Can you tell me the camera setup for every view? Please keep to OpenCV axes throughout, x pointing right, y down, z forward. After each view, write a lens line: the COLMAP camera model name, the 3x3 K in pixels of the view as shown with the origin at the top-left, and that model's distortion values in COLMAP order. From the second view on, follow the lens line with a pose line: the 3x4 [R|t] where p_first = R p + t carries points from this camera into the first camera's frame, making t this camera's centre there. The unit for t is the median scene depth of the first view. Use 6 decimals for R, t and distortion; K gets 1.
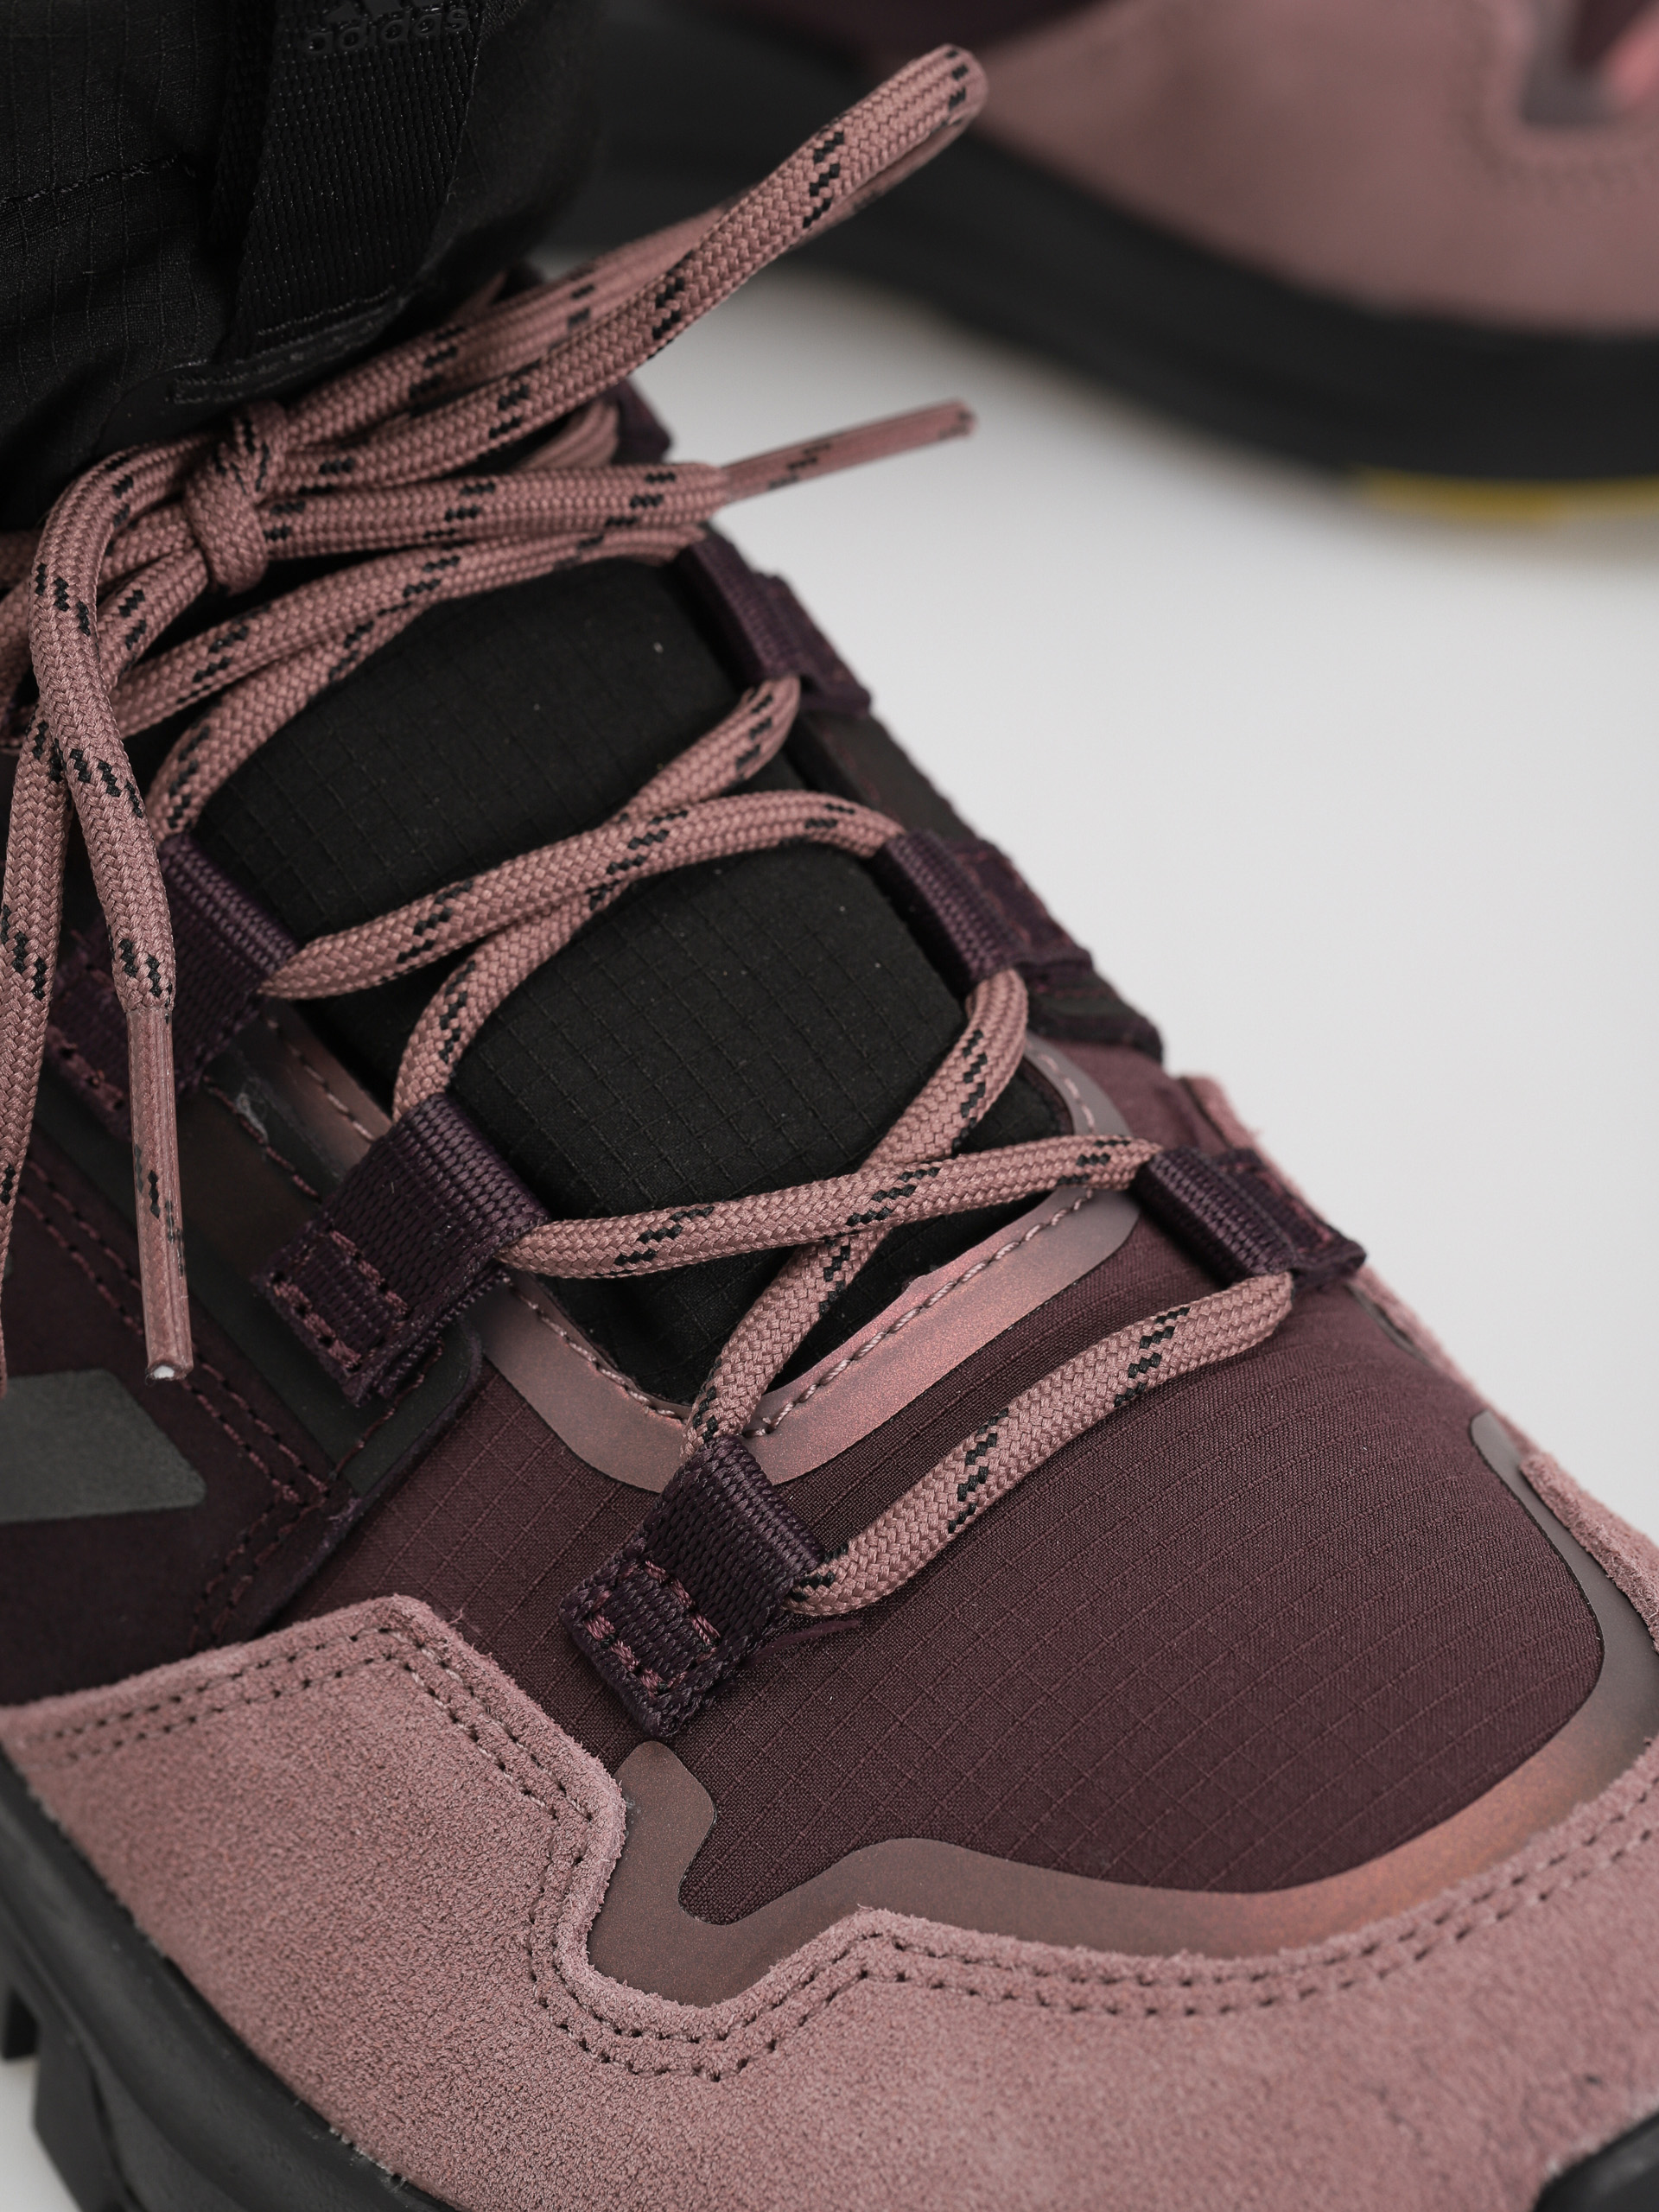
lens RADIAL K [[9062.5, 0, 829.5], [0, 9062.5, 1106.0], [0, 0, 1]] dist [0.051151, -1.331622]
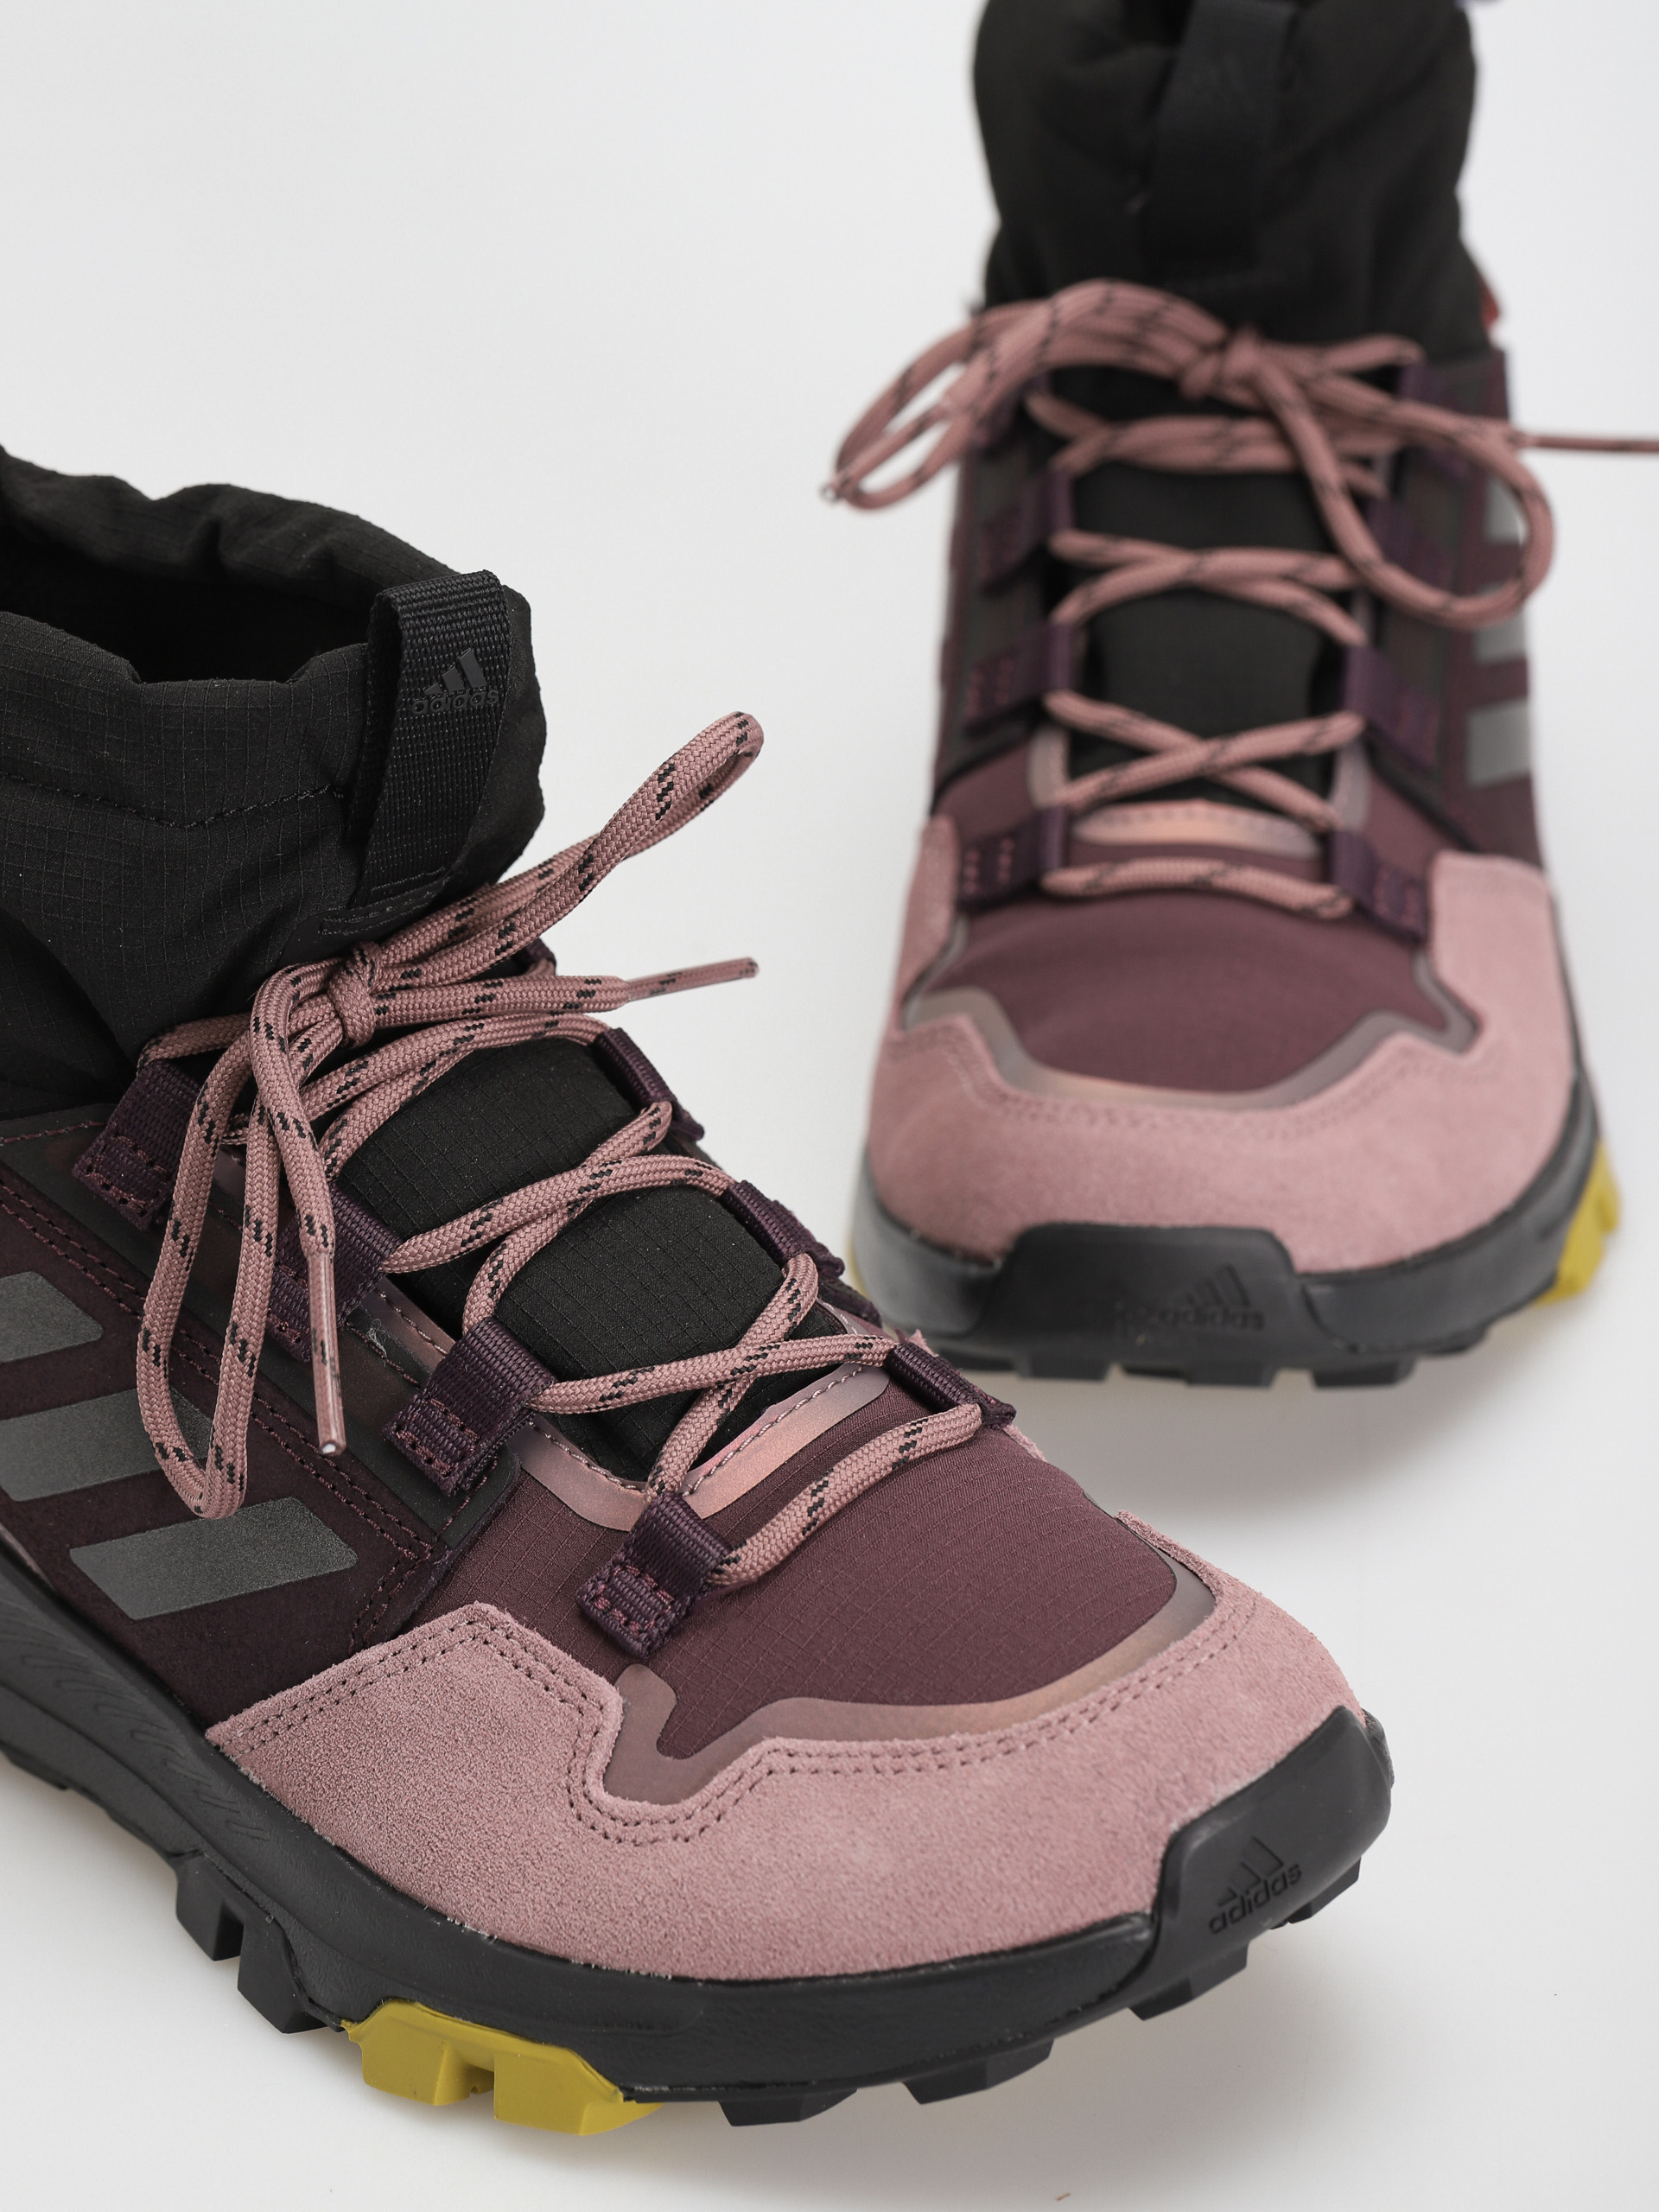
lens RADIAL K [[9062.5, 0, 829.5], [0, 9062.5, 1106.0], [0, 0, 1]] dist [0.051151, -1.331622]
pose [[0.993674, -0.026696, 0.109087, -0.167827], [0.047886, 0.979326, -0.196540, 0.305717], [-0.101585, 0.200520, 0.974409, -0.715533]]
